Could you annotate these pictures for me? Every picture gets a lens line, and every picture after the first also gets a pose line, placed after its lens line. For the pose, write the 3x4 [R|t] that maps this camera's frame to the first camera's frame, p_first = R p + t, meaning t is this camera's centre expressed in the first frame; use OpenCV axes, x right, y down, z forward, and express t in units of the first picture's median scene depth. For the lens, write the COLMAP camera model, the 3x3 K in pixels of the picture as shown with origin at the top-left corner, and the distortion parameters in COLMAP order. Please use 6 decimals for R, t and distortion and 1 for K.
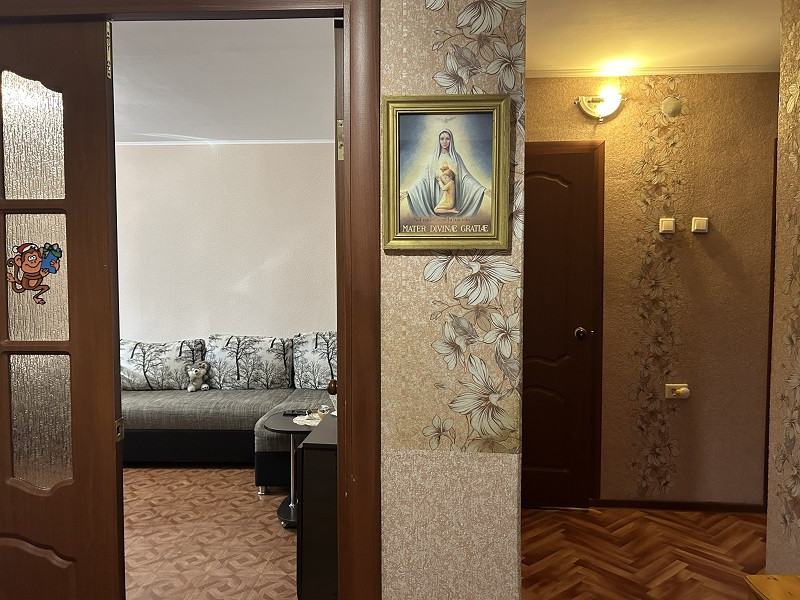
lens RADIAL K [[599.7, 0, 406.4], [0, 599.7, 294.0], [0, 0, 1]] dist [0.023909, -0.037653]
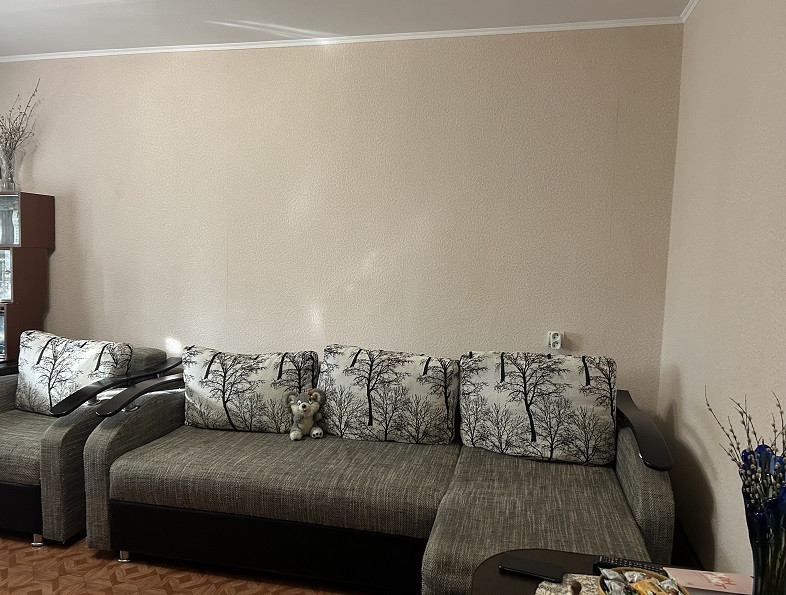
lens RADIAL K [[601.6, 0, 389.9], [0, 601.6, 291.1], [0, 0, 1]] dist [0.058433, -0.066958]
pose [[0.984312, 0.042217, -0.171310, -0.161710], [-0.036352, 0.998645, 0.037231, -0.014521], [0.172649, -0.030420, 0.984514, 0.410622]]
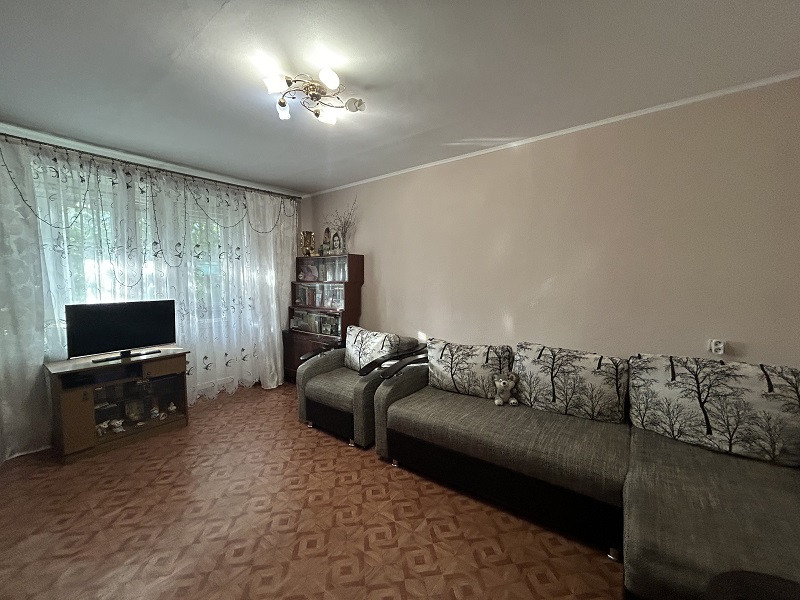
lens RADIAL K [[315.4, 0, 397.5], [0, 315.4, 297.9], [0, 0, 1]] dist [-0.015336, 0.000893]
pose [[0.828976, 0.034826, -0.558198, -0.219796], [-0.019543, 0.999254, 0.033320, -0.013808], [0.558942, -0.016713, 0.829038, 0.511039]]
